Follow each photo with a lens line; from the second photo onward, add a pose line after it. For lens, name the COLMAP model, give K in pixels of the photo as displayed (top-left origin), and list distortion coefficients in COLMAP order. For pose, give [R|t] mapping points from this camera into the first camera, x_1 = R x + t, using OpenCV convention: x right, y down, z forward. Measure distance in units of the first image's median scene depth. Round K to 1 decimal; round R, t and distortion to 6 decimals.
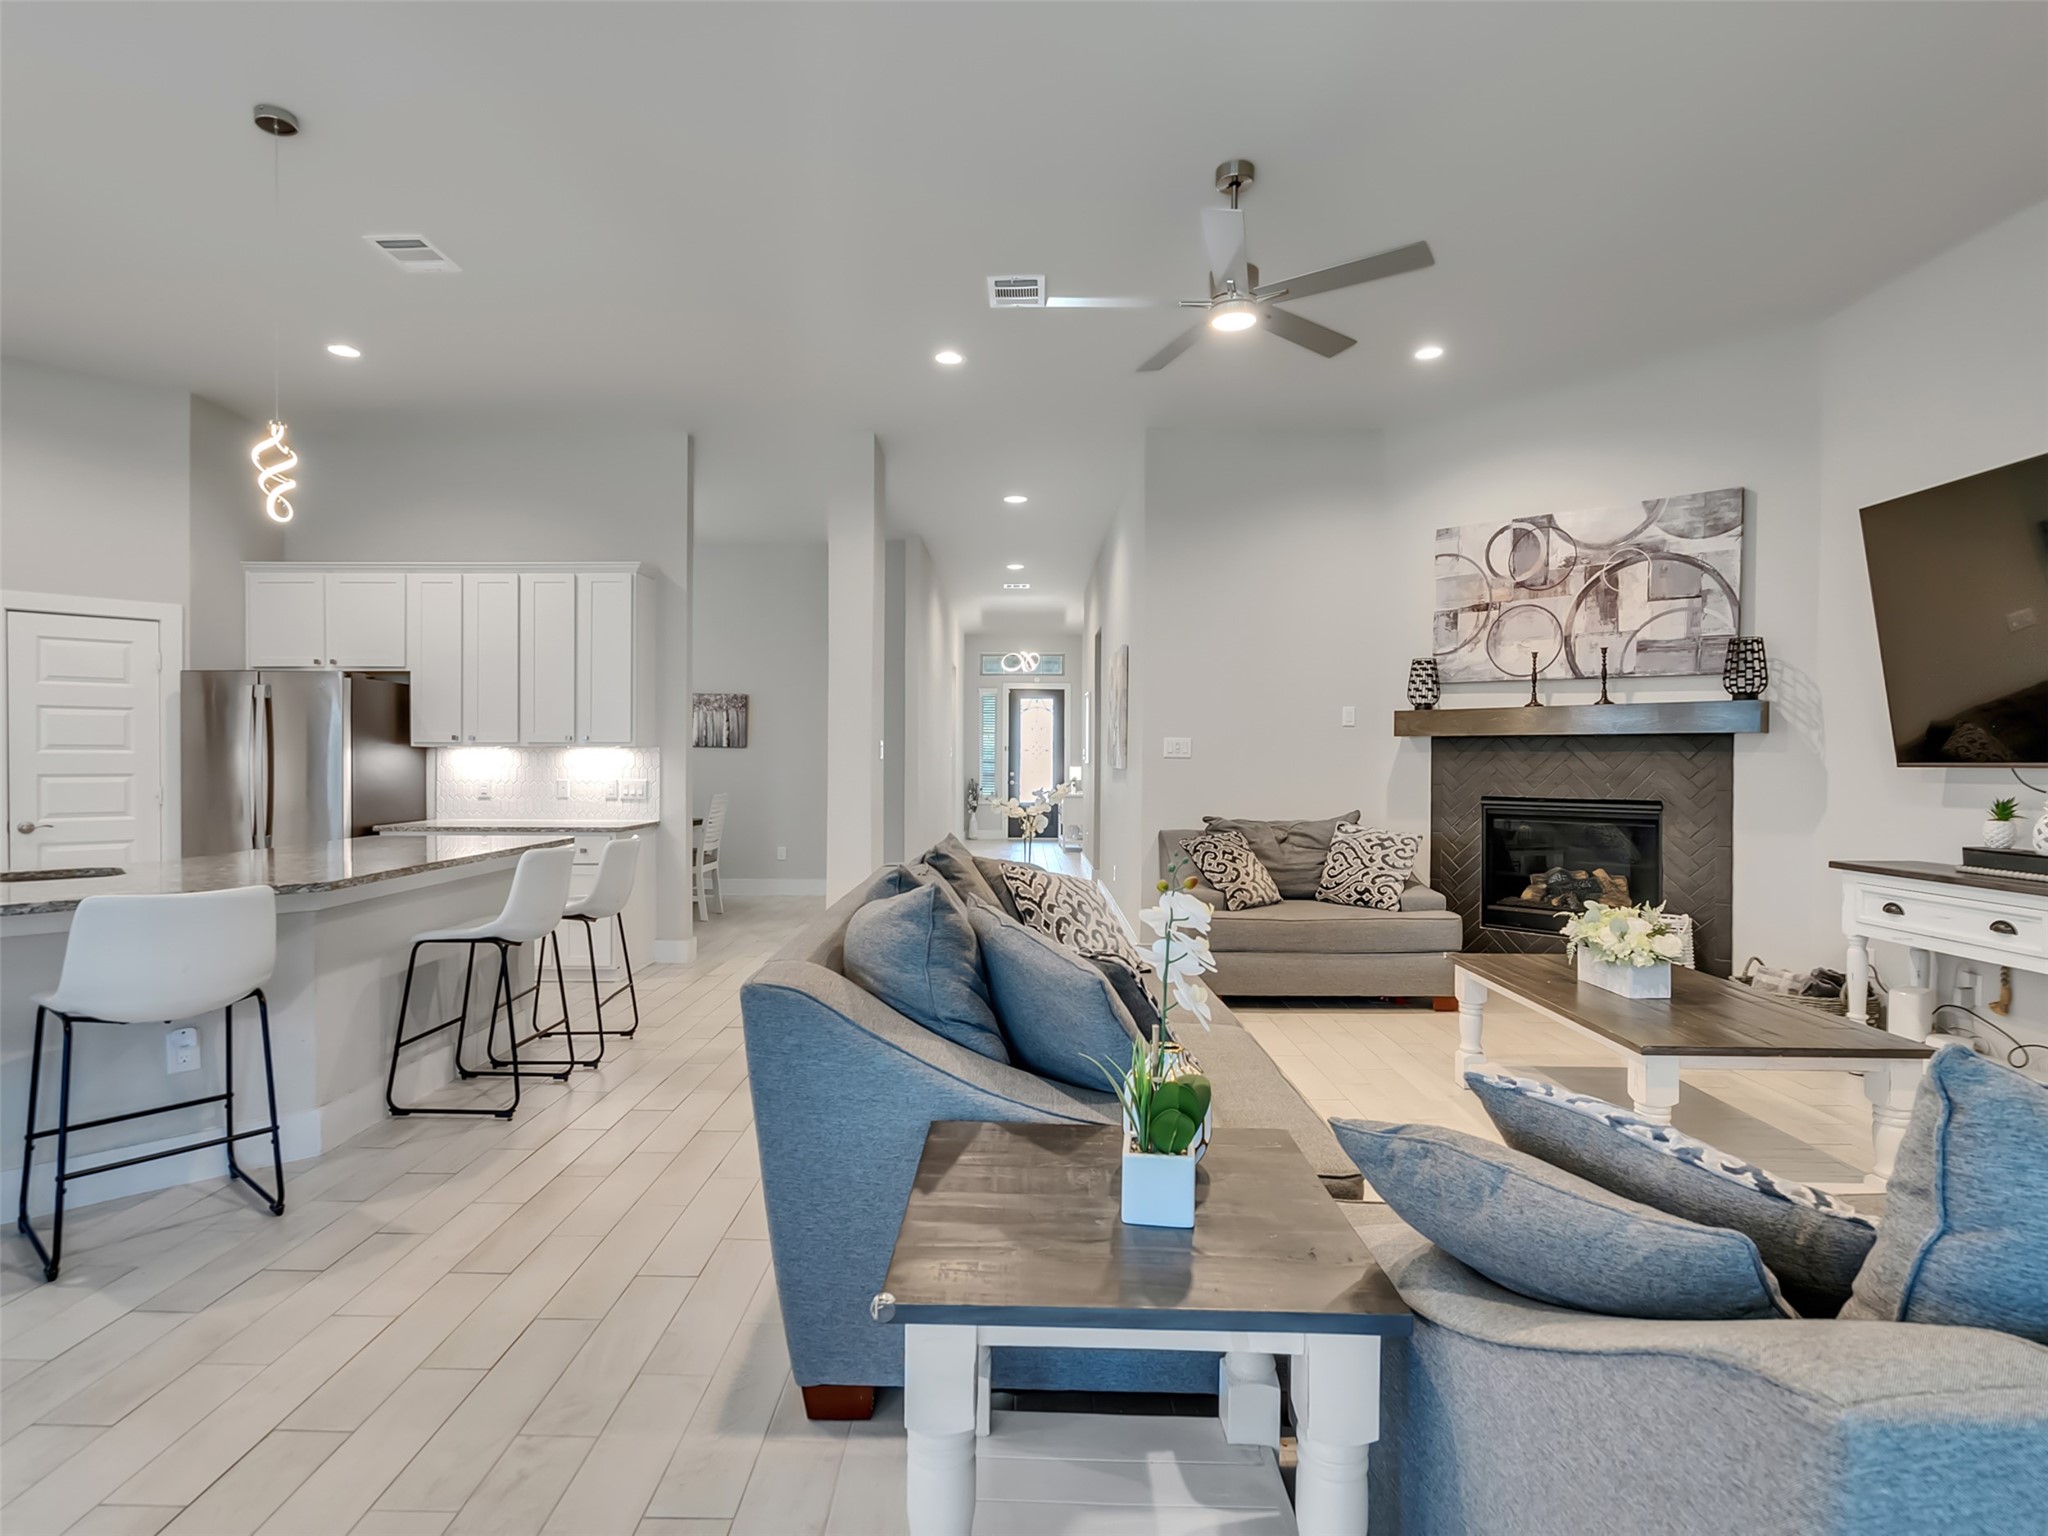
lens RADIAL K [[1040.9, 0, 1021.4], [0, 1040.9, 768.2], [0, 0, 1]] dist [-0.009828, 0.008490]
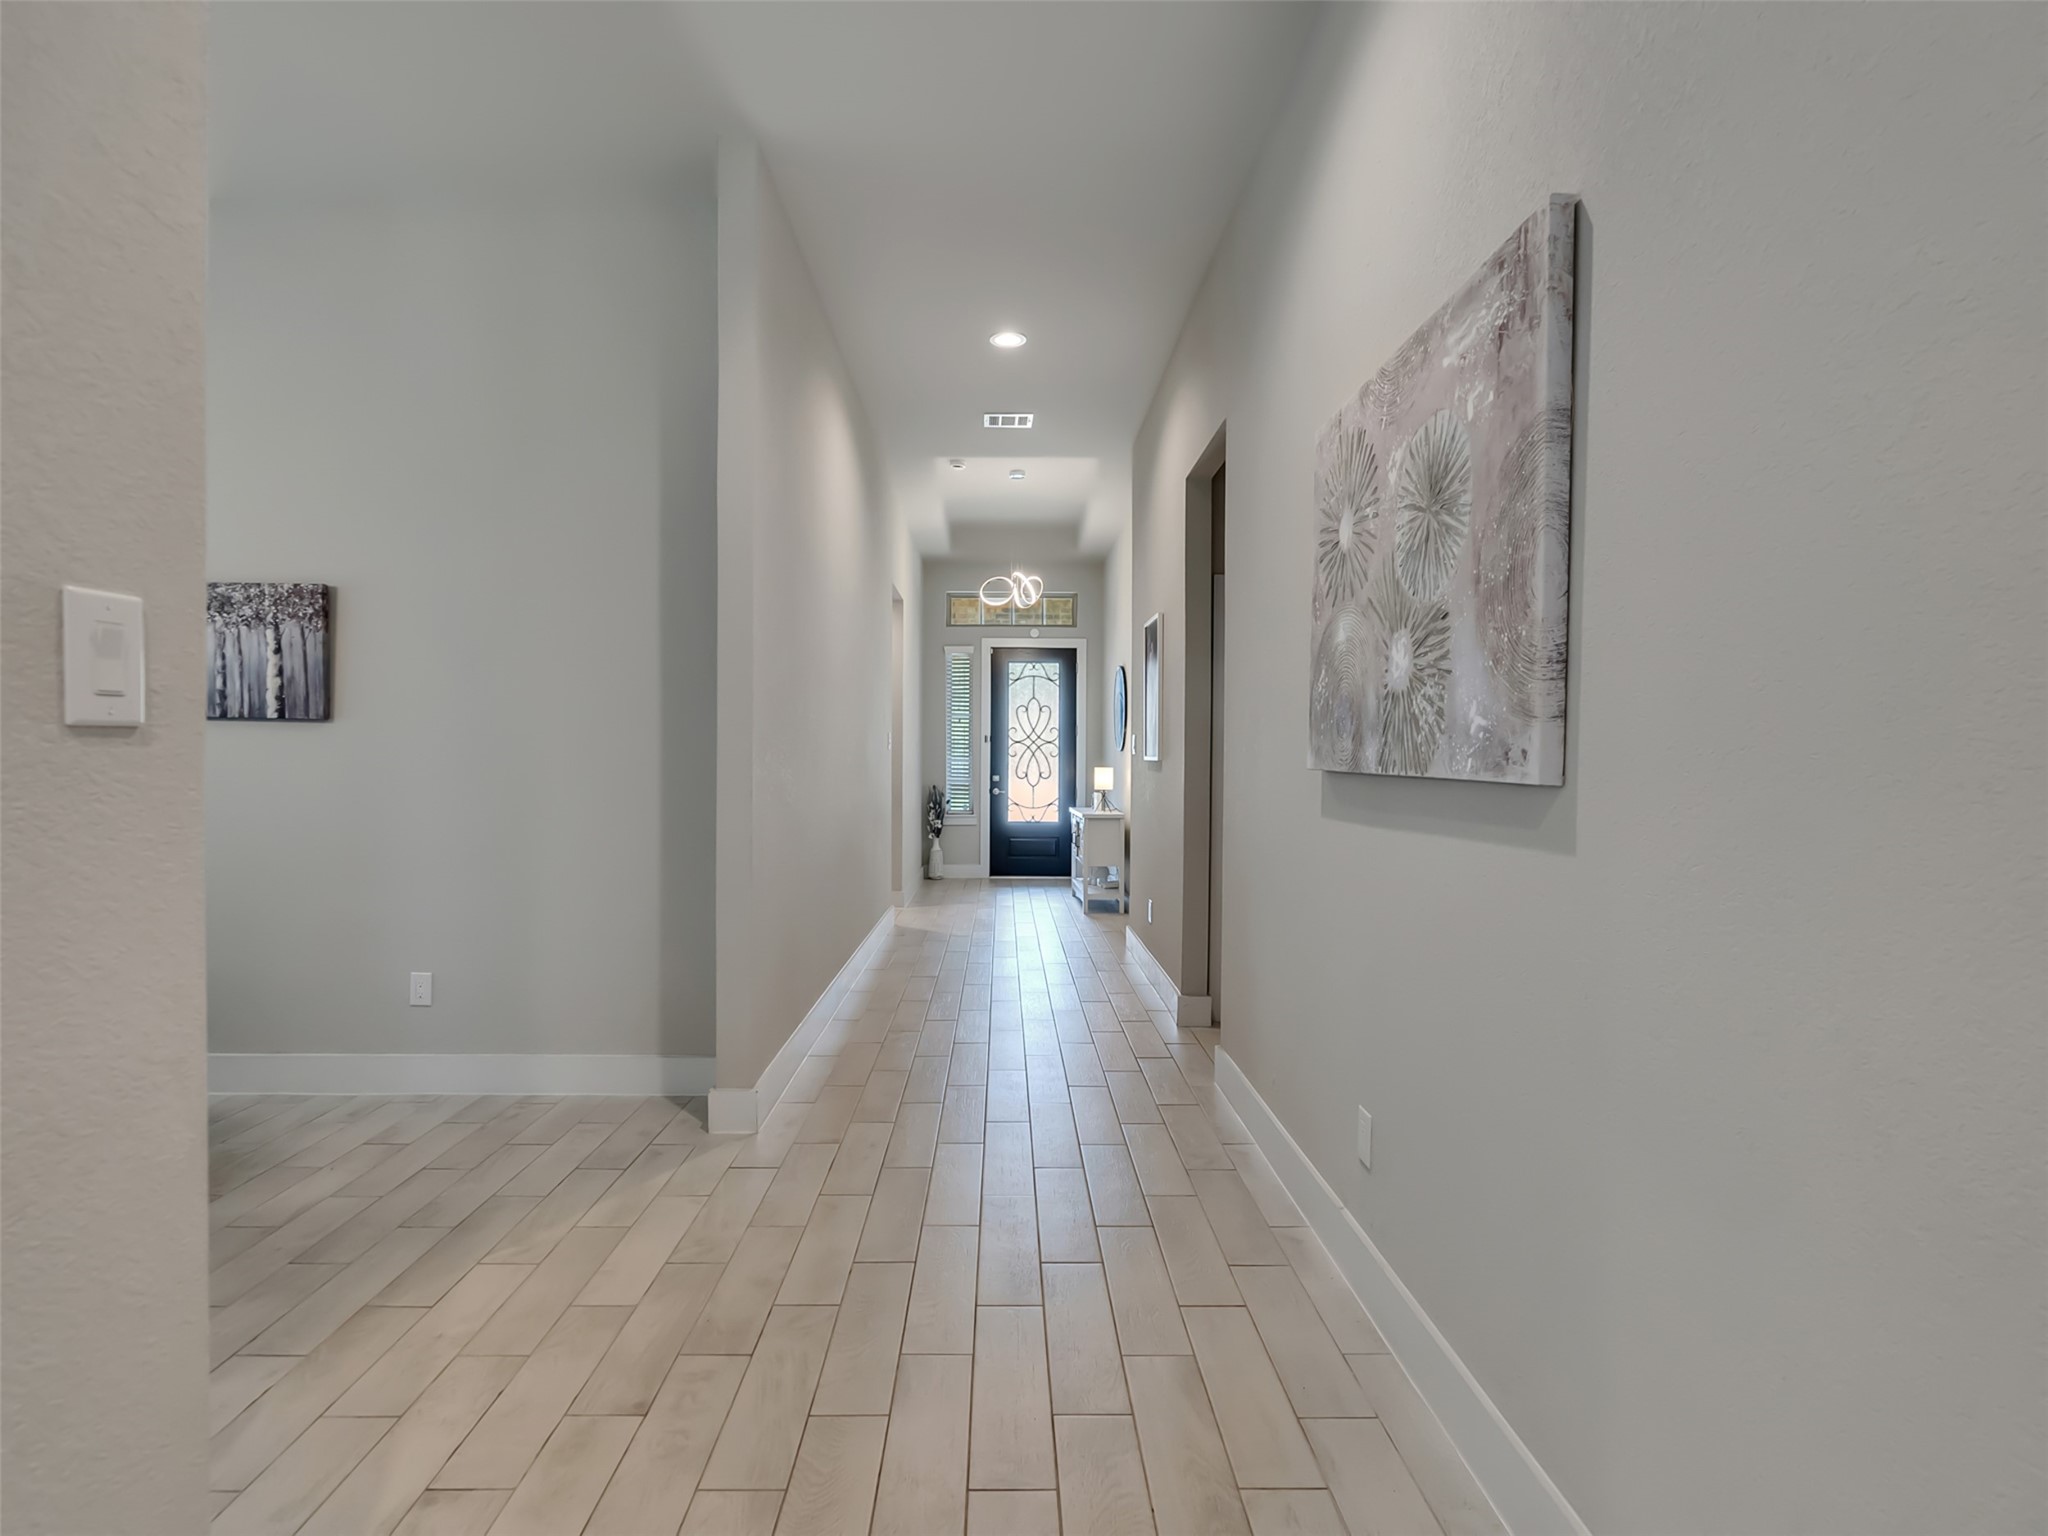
lens RADIAL K [[1040.9, 0, 1023.2], [0, 1040.9, 771.0], [0, 0, 1]] dist [-0.009828, 0.008490]
pose [[0.999789, 0.001103, 0.020504, -0.005574], [-0.001170, 0.999994, 0.003234, -0.001328], [-0.020500, -0.003257, 0.999785, 0.364095]]
